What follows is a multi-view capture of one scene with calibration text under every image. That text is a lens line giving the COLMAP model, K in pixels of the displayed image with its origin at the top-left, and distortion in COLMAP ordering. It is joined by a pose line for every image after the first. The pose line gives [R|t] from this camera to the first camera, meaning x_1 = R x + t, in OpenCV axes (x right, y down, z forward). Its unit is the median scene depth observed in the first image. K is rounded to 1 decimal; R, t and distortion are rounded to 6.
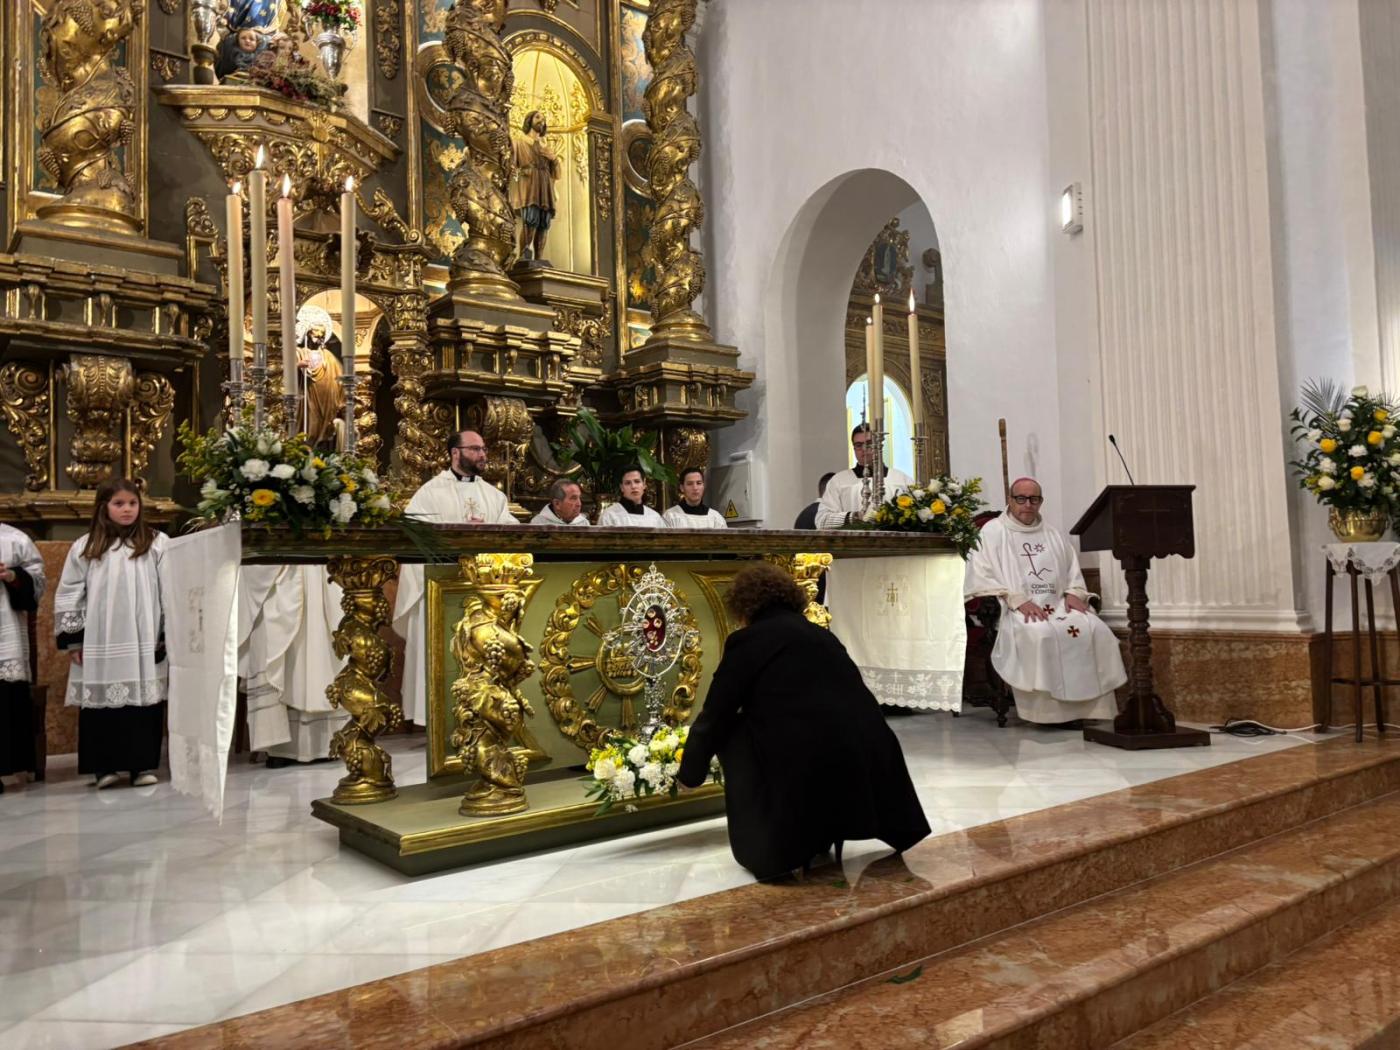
lens RADIAL K [[1047.2, 0, 713.3], [0, 1047.2, 526.1], [0, 0, 1]] dist [0.050009, -0.055970]
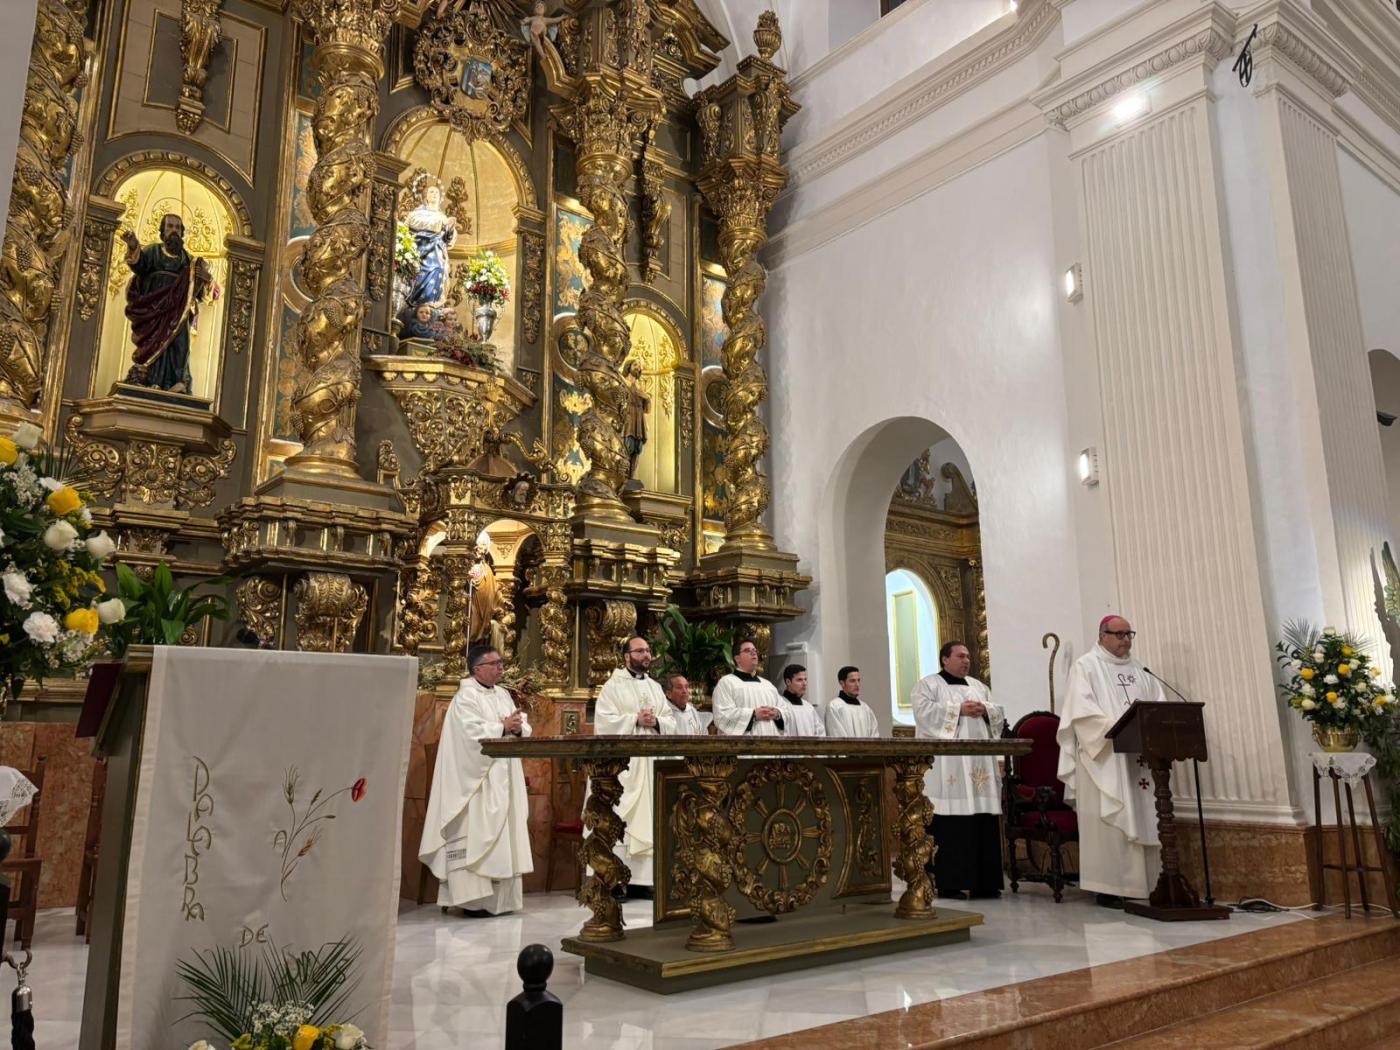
lens RADIAL K [[1040.8, 0, 694.4], [0, 1040.8, 512.8], [0, 0, 1]] dist [0.084148, -0.095254]
pose [[0.999719, 0.023268, -0.004626, -0.111253], [-0.023709, 0.986726, -0.160653, -0.032530], [0.000827, 0.160718, 0.987000, -0.208304]]
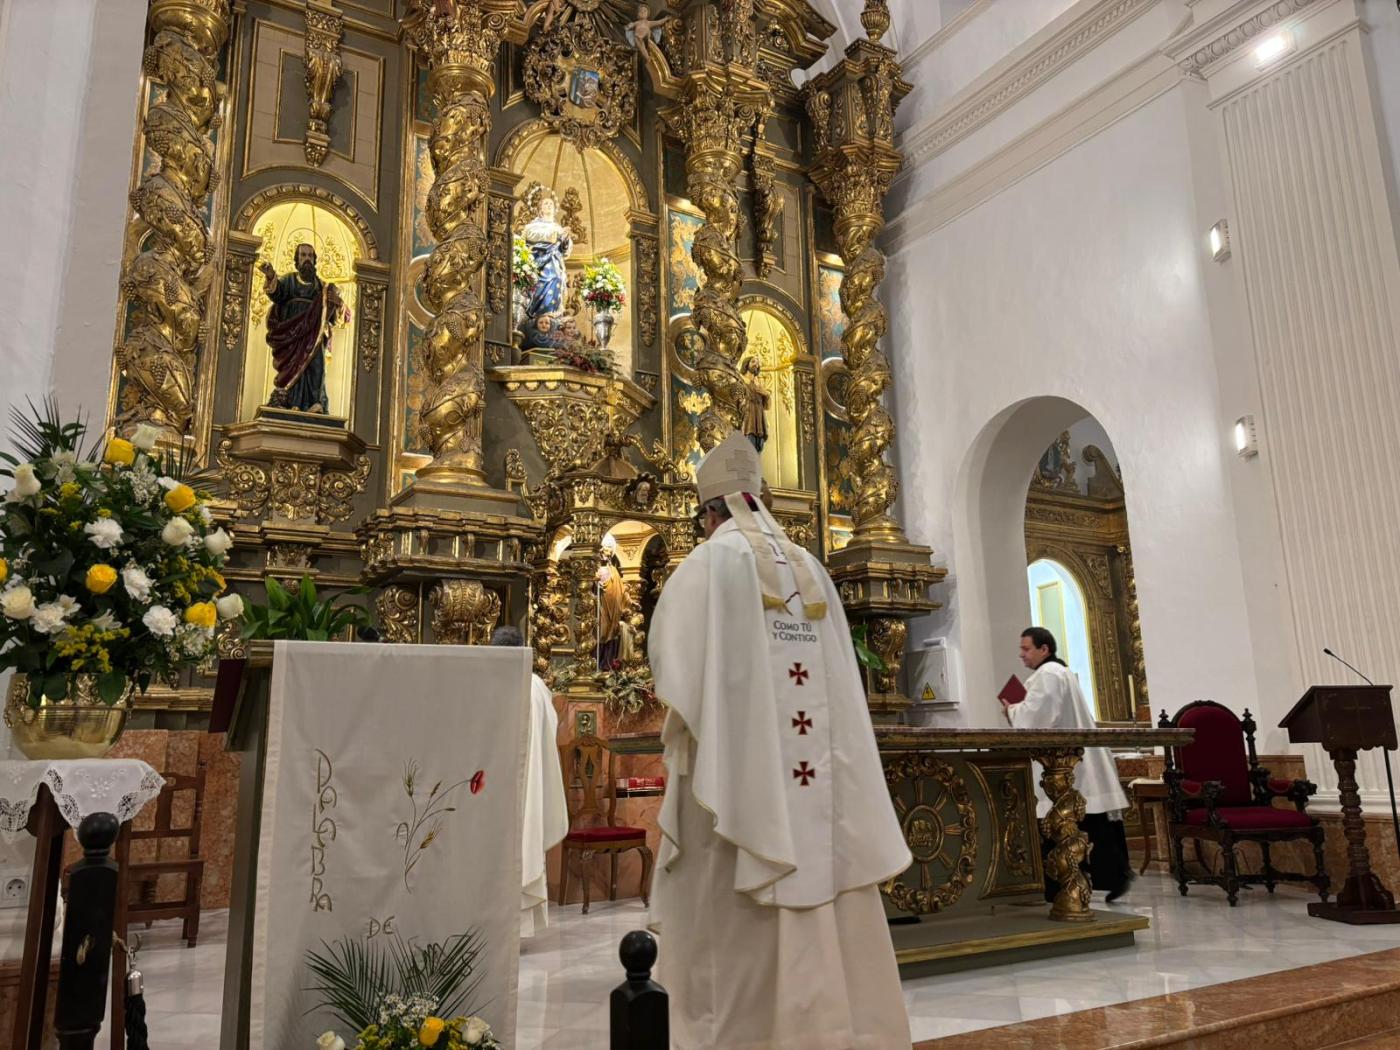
lens RADIAL K [[1040.8, 0, 694.4], [0, 1040.8, 512.8], [0, 0, 1]] dist [0.084148, -0.095254]
pose [[0.991247, -0.022039, -0.130171, -0.103069], [0.000248, 0.986277, -0.165098, -0.024169], [0.132023, 0.163620, 0.977649, -0.188983]]
